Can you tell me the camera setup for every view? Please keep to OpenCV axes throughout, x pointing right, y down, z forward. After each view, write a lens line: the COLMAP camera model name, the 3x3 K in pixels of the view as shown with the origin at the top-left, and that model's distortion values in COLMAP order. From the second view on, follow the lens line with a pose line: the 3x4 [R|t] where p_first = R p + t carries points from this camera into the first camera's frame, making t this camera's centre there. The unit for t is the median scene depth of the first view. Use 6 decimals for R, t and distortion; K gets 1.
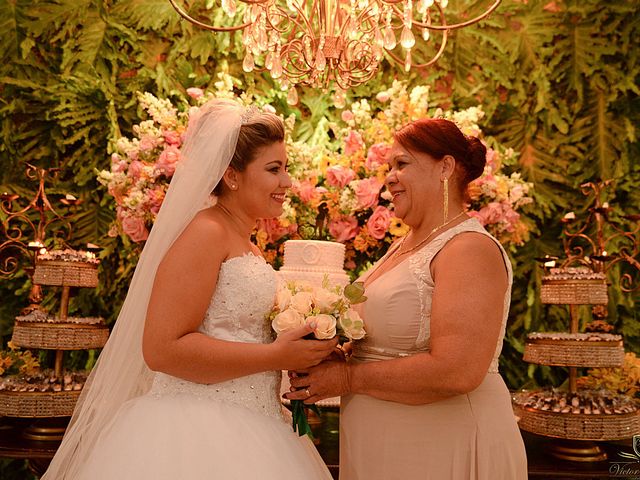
lens RADIAL K [[666.8, 0, 320.0], [0, 666.8, 240.0], [0, 0, 1]] dist [-0.067991, 0.104722]
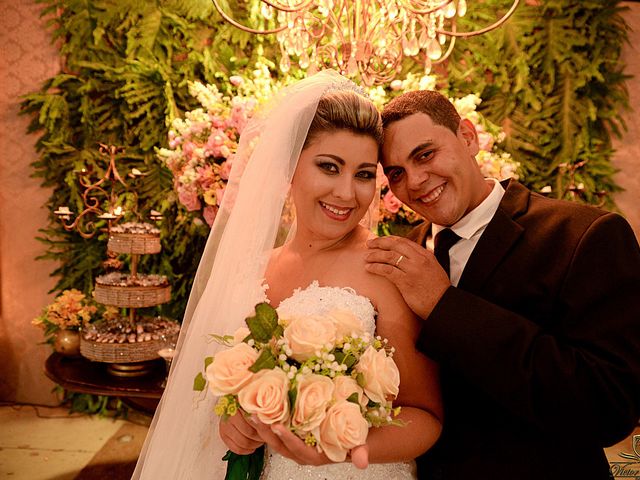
lens RADIAL K [[487.6, 0, 320.0], [0, 487.6, 240.0], [0, 0, 1]] dist [-0.122936, 0.089825]
pose [[0.999895, 0.009634, -0.010856, -0.022321], [-0.007782, 0.987192, 0.159347, -0.061427], [0.012252, -0.159245, 0.987163, 0.089133]]
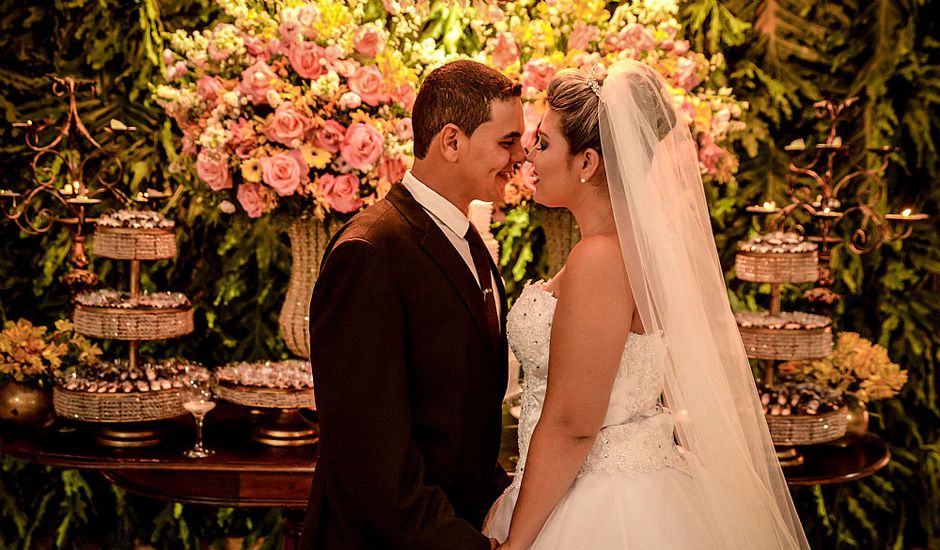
lens RADIAL K [[1257.5, 0, 470.4], [0, 1257.5, 313.5], [0, 0, 1]] dist [0.094895, 0.039052]
pose [[0.999797, -0.005120, 0.019499, -0.011270], [0.000566, 0.973962, 0.226712, -0.131865], [-0.020152, -0.226655, 0.973767, -0.311884]]
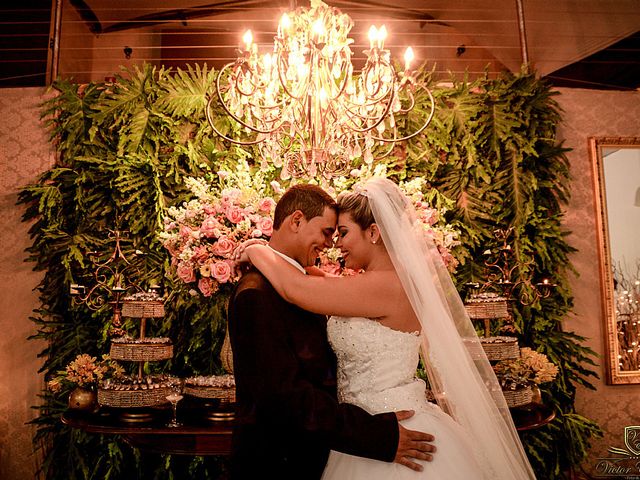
lens RADIAL K [[590.9, 0, 317.4], [0, 590.9, 213.5], [0, 0, 1]] dist [-0.122484, 0.101113]
pose [[0.999246, -0.032560, 0.021164, -0.011648], [0.033472, 0.998459, -0.044266, -0.058122], [-0.019690, 0.044941, 0.998796, -0.201429]]
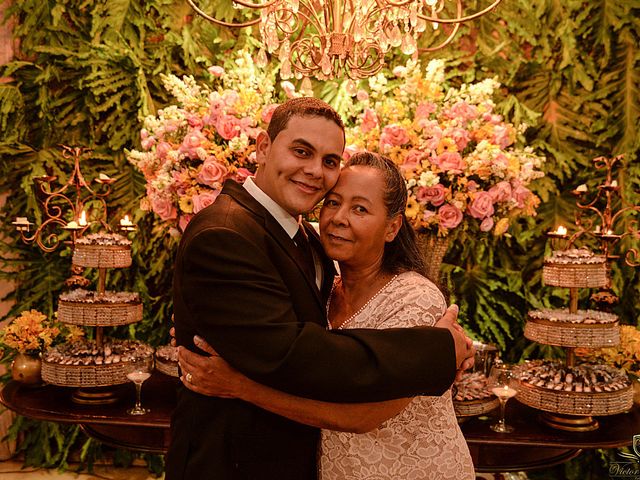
lens RADIAL K [[666.8, 0, 320.0], [0, 666.8, 240.0], [0, 0, 1]] dist [-0.067991, 0.104722]
pose [[0.997824, -0.003159, -0.065862, 0.030972], [0.011586, 0.991711, 0.127967, -0.070481], [0.064911, -0.128452, 0.989589, -0.037108]]
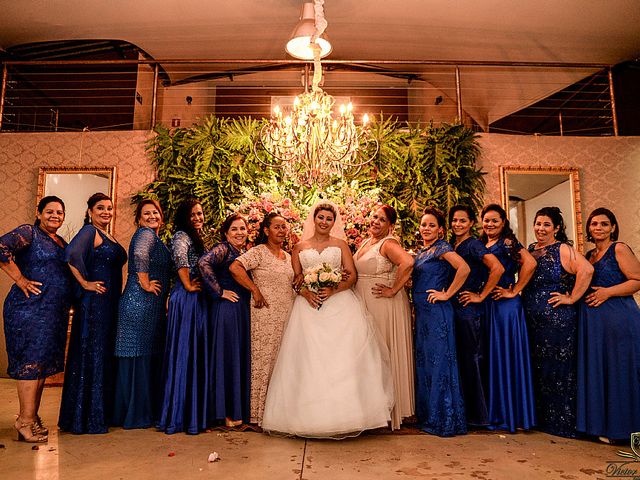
lens RADIAL K [[531.0, 0, 320.0], [0, 531.0, 240.0], [0, 0, 1]] dist [-0.120991, 0.077073]
pose [[0.999699, -0.018168, -0.016485, 0.041137], [0.017577, 0.999220, -0.035352, 0.039905], [0.017115, 0.035052, 0.999239, -0.712367]]
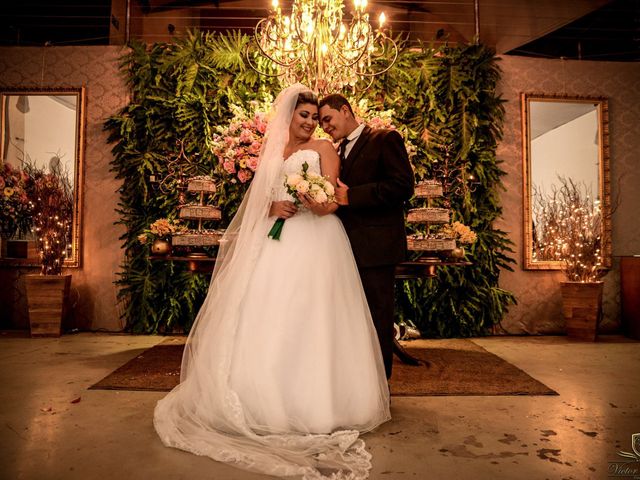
lens RADIAL K [[512.5, 0, 320.0], [0, 512.5, 240.0], [0, 0, 1]] dist [-0.123628, 0.101792]
pose [[0.999821, -0.011536, 0.015024, -0.010355], [0.010629, 0.998191, 0.059168, 0.085936], [-0.015679, -0.058998, 0.998135, -0.464670]]
